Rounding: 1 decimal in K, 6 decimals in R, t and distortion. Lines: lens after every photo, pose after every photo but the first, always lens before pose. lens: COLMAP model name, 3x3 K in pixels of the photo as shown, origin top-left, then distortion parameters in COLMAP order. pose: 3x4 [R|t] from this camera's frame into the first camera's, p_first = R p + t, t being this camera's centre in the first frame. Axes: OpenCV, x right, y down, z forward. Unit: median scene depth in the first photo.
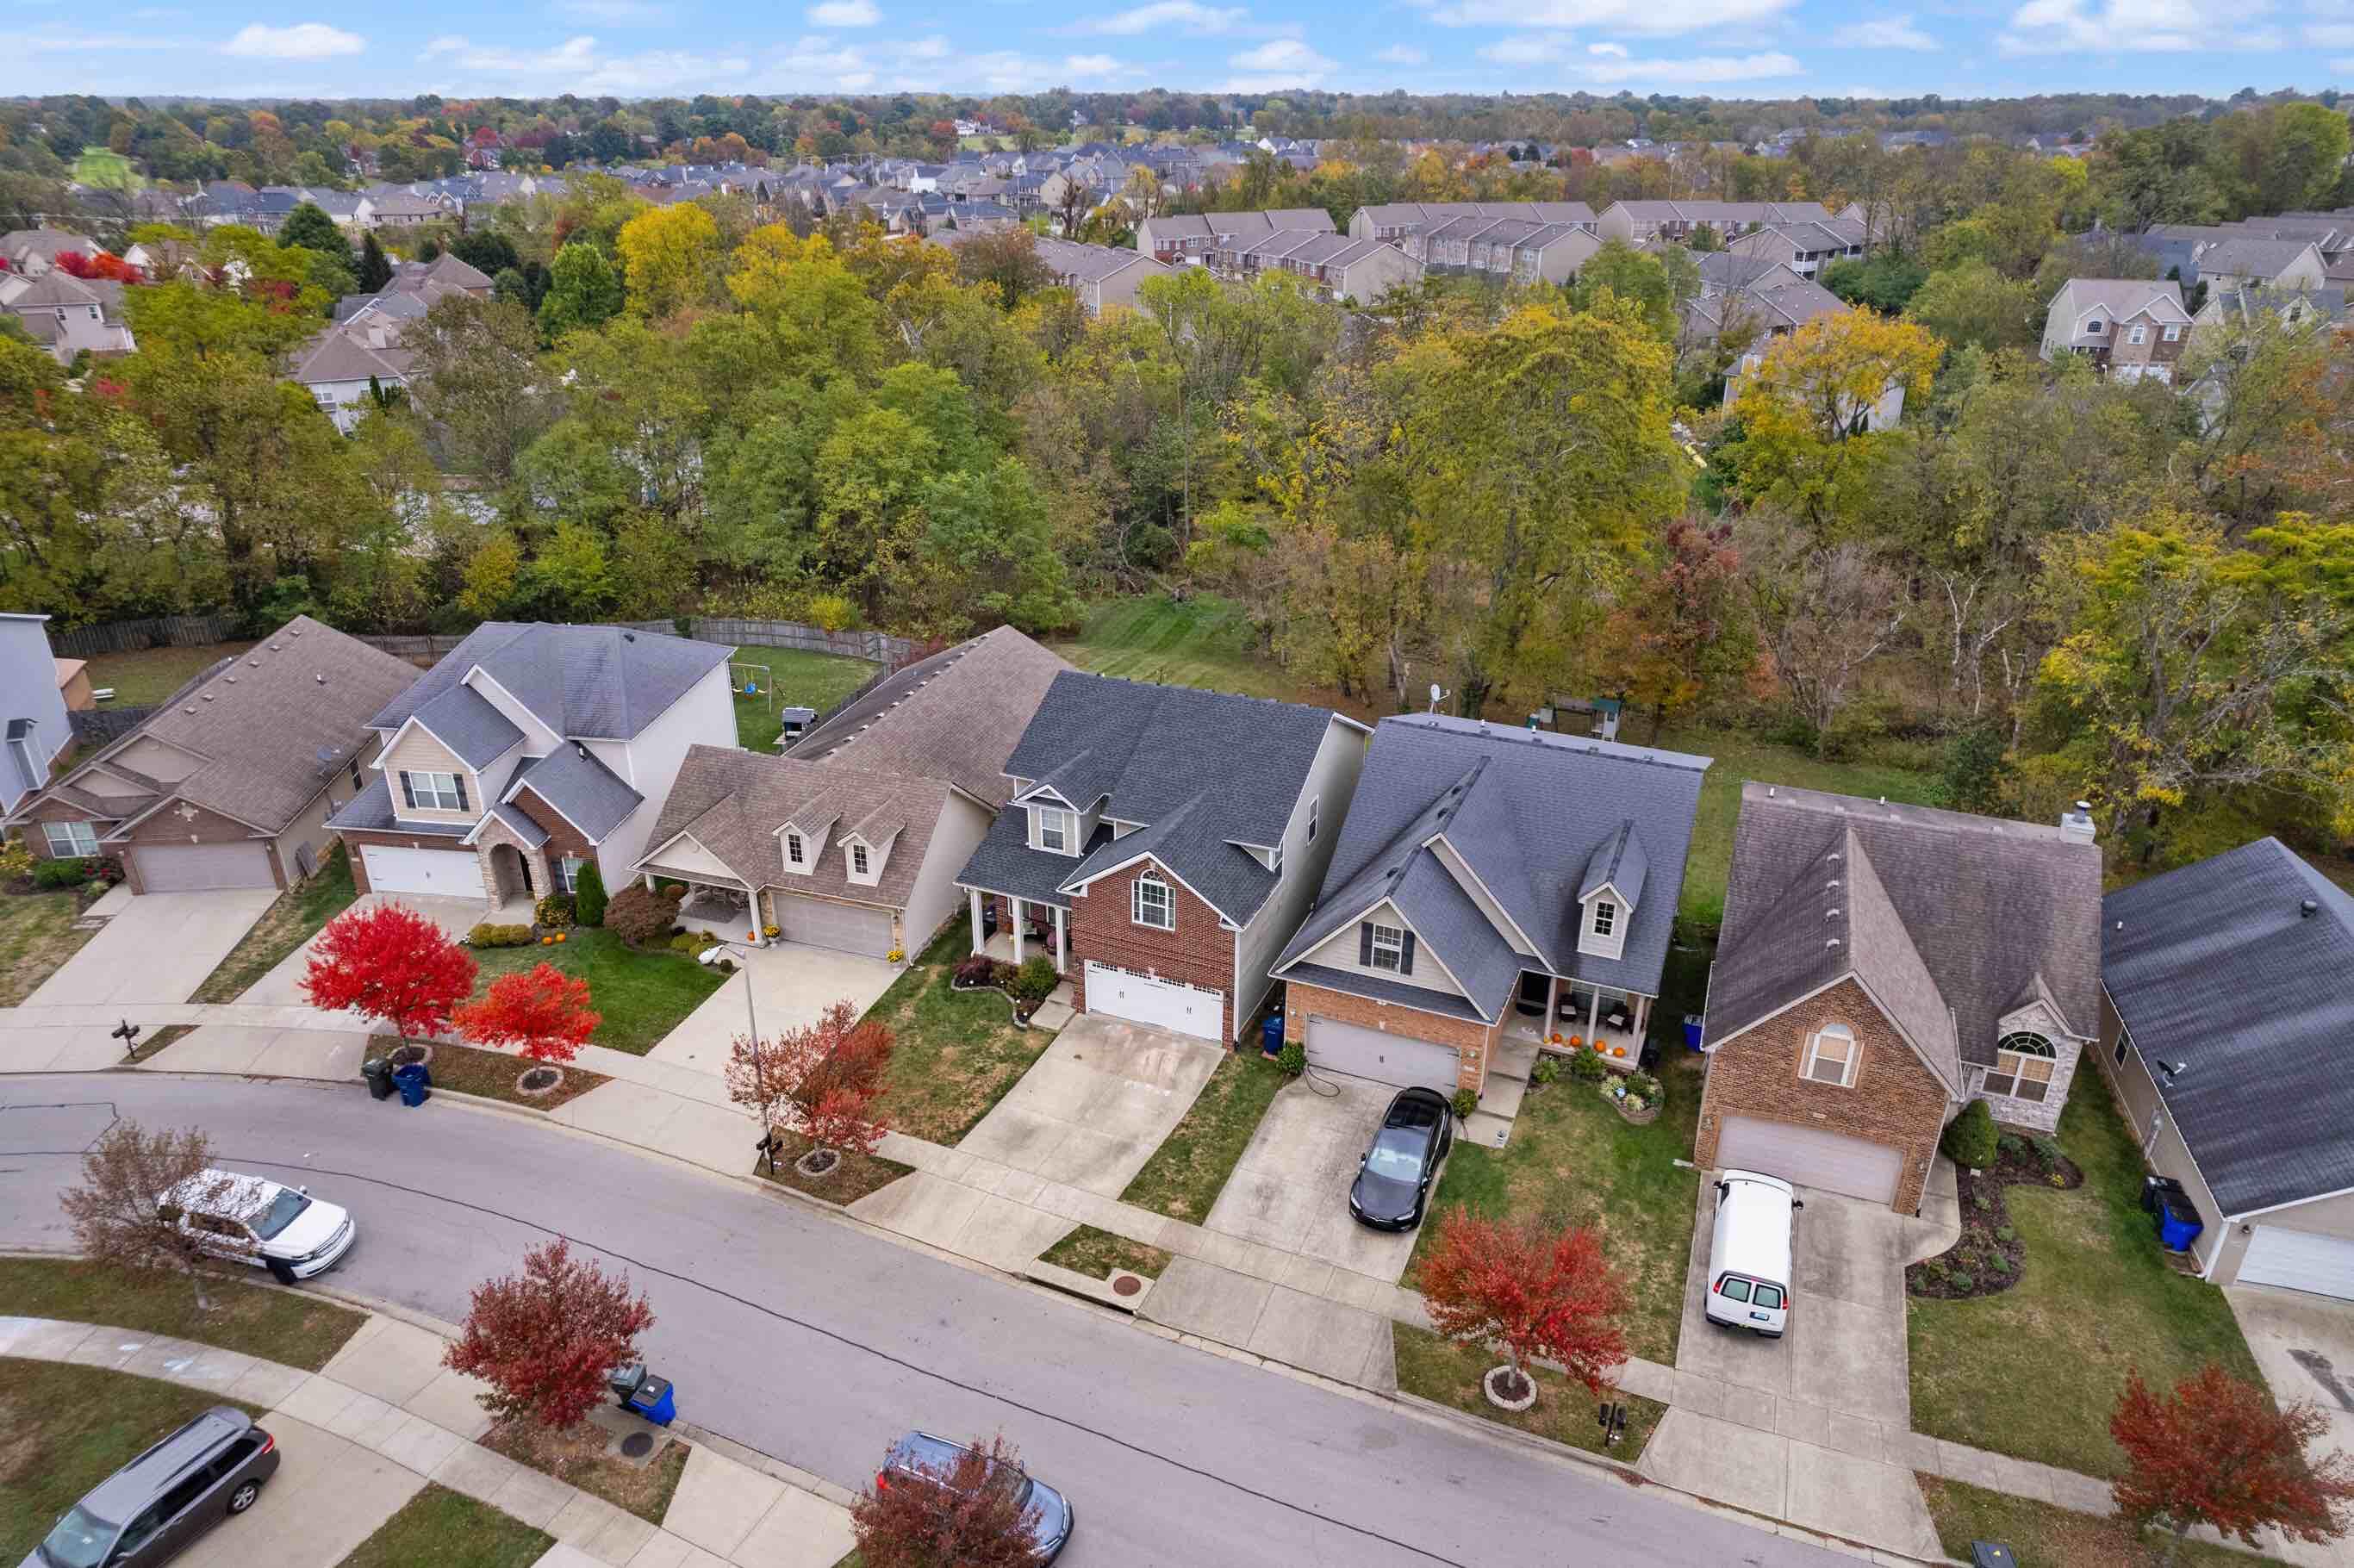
lens RADIAL K [[1515.5, 0, 1175.5], [0, 1515.5, 782.0], [0, 0, 1]] dist [-0.051128, 0.028136]
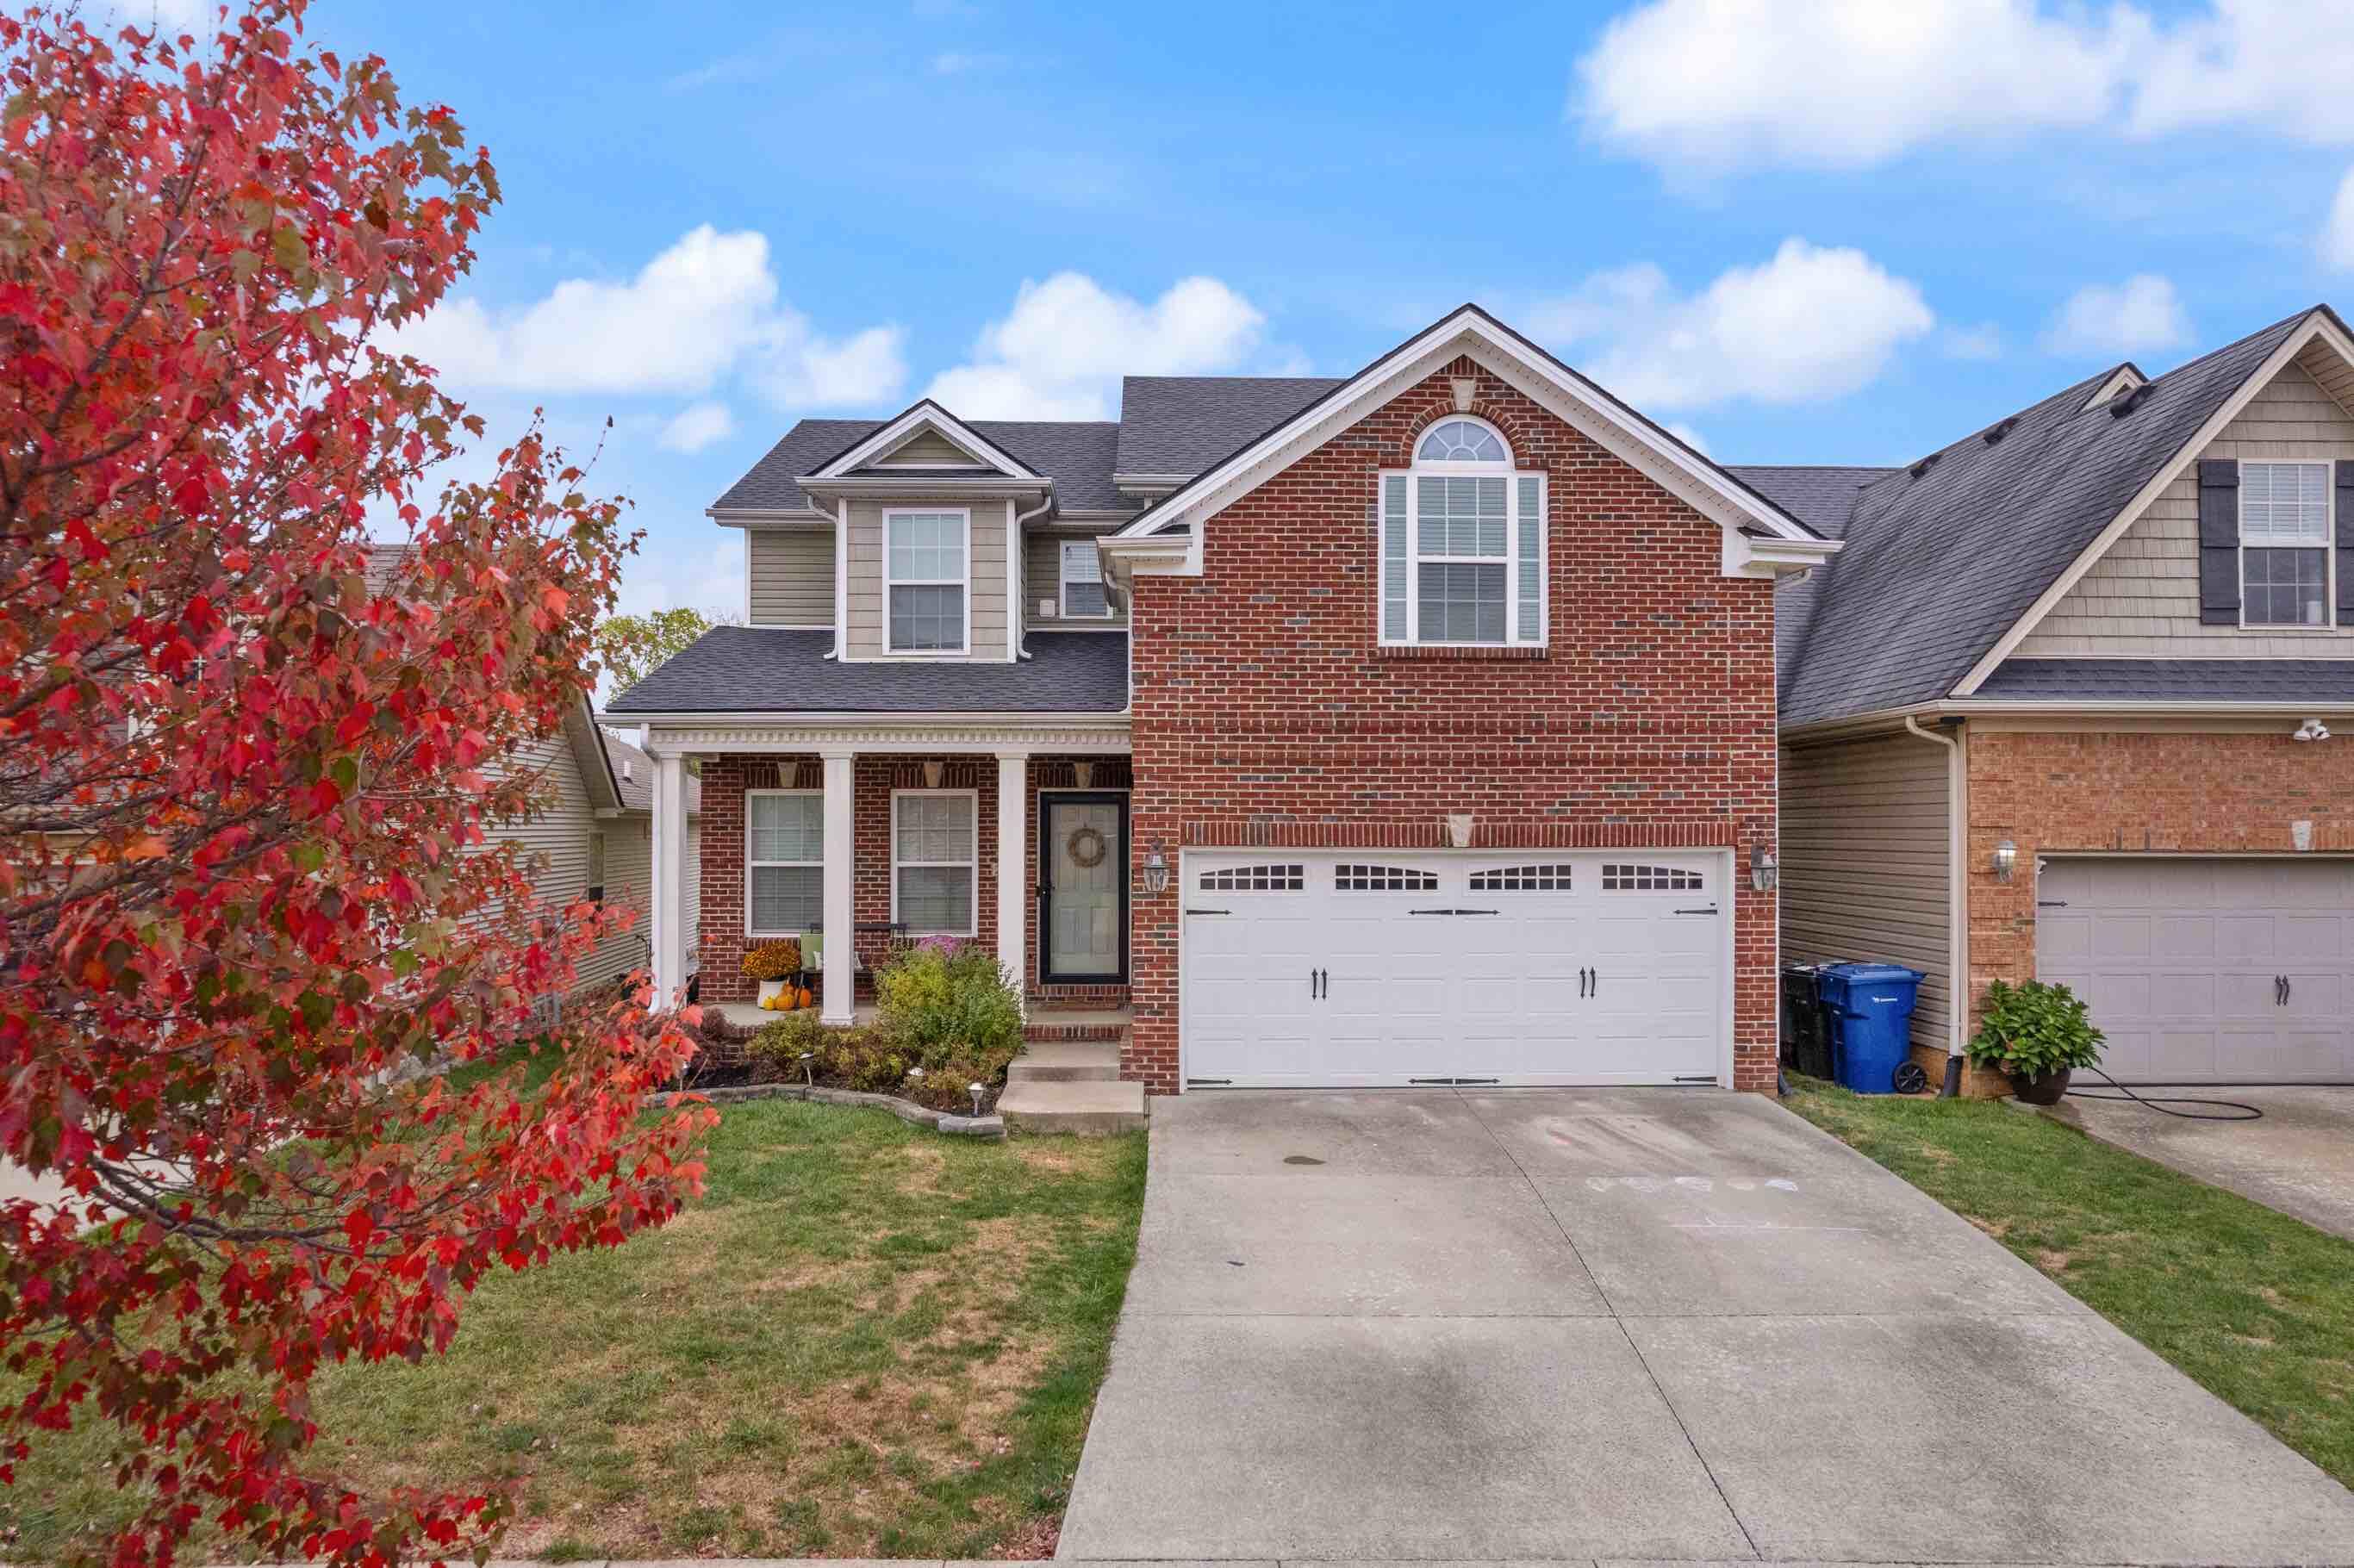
lens RADIAL K [[1515.5, 0, 1164.7], [0, 1515.5, 784.2], [0, 0, 1]] dist [-0.051128, 0.028136]
pose [[0.910049, 0.010710, 0.414363, -0.177011], [0.173678, 0.897828, -0.404648, 0.218868], [-0.376360, 0.440215, 0.815207, 0.798938]]
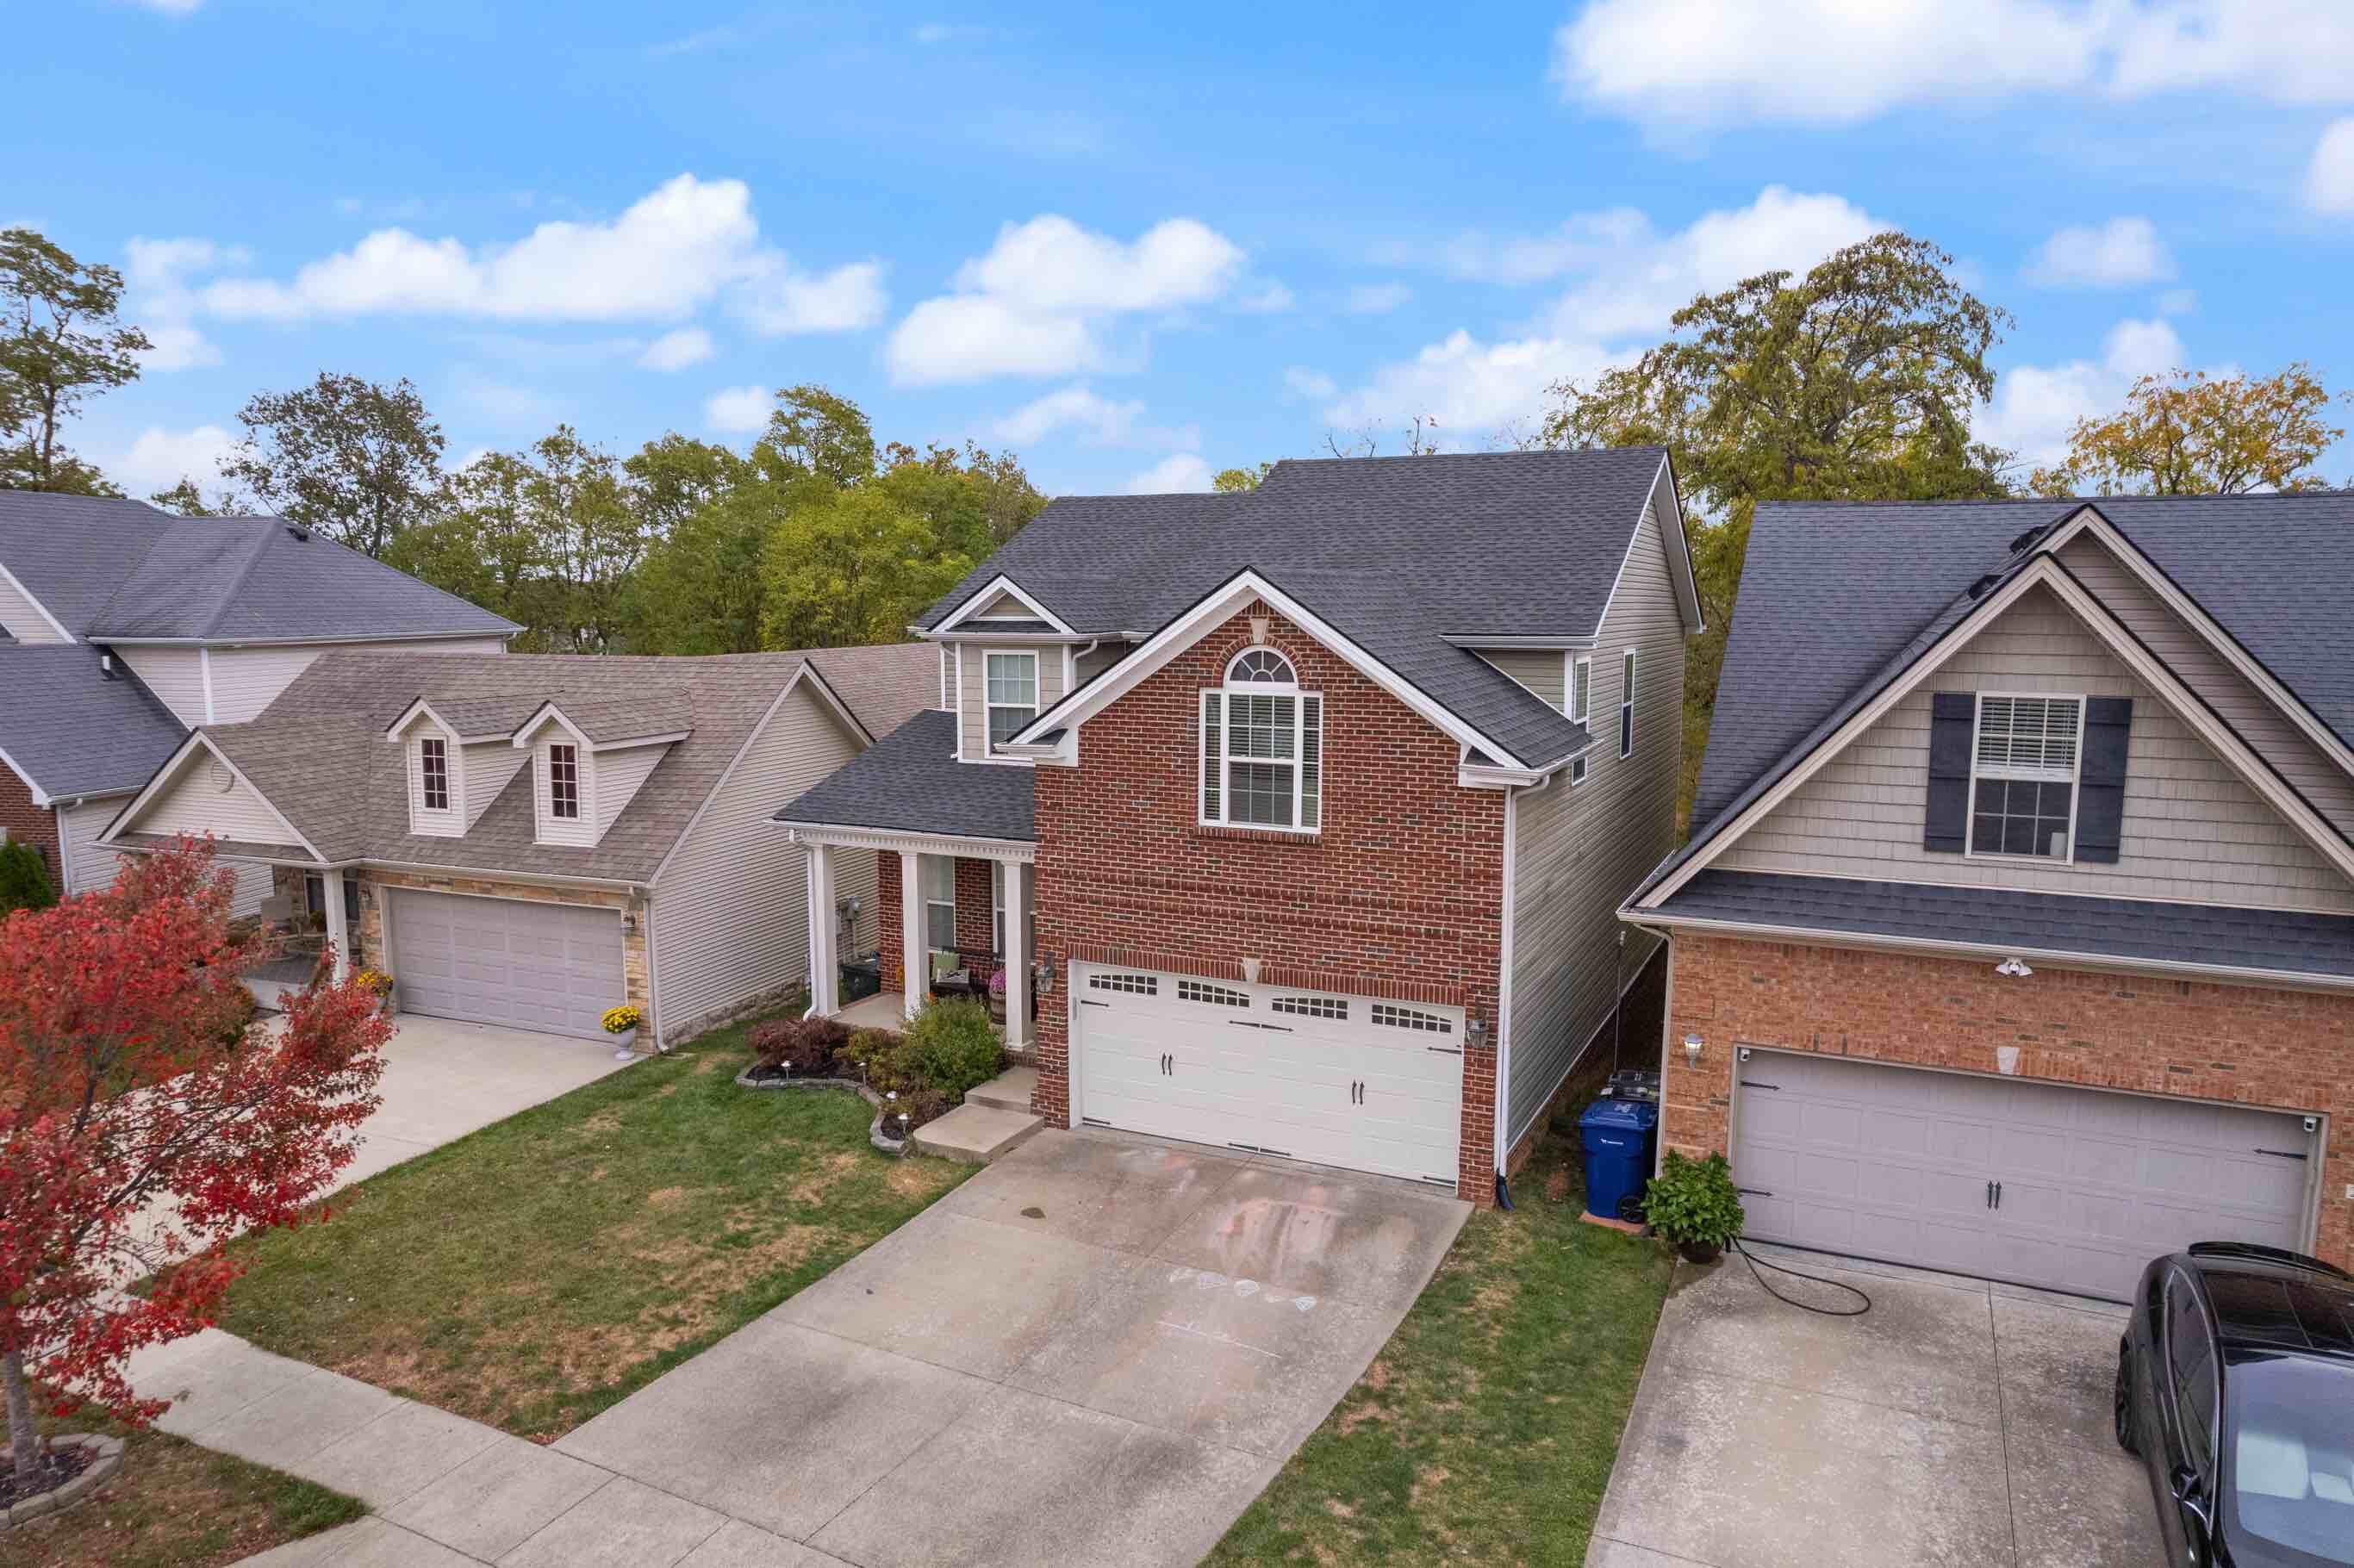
lens RADIAL K [[1515.5, 0, 1175.2], [0, 1515.5, 782.1], [0, 0, 1]] dist [-0.051128, 0.028136]
pose [[0.999004, 0.005239, -0.044318, -0.018332], [-0.018439, 0.952810, -0.303006, 0.191512], [0.040639, 0.303521, 0.951958, 0.651885]]
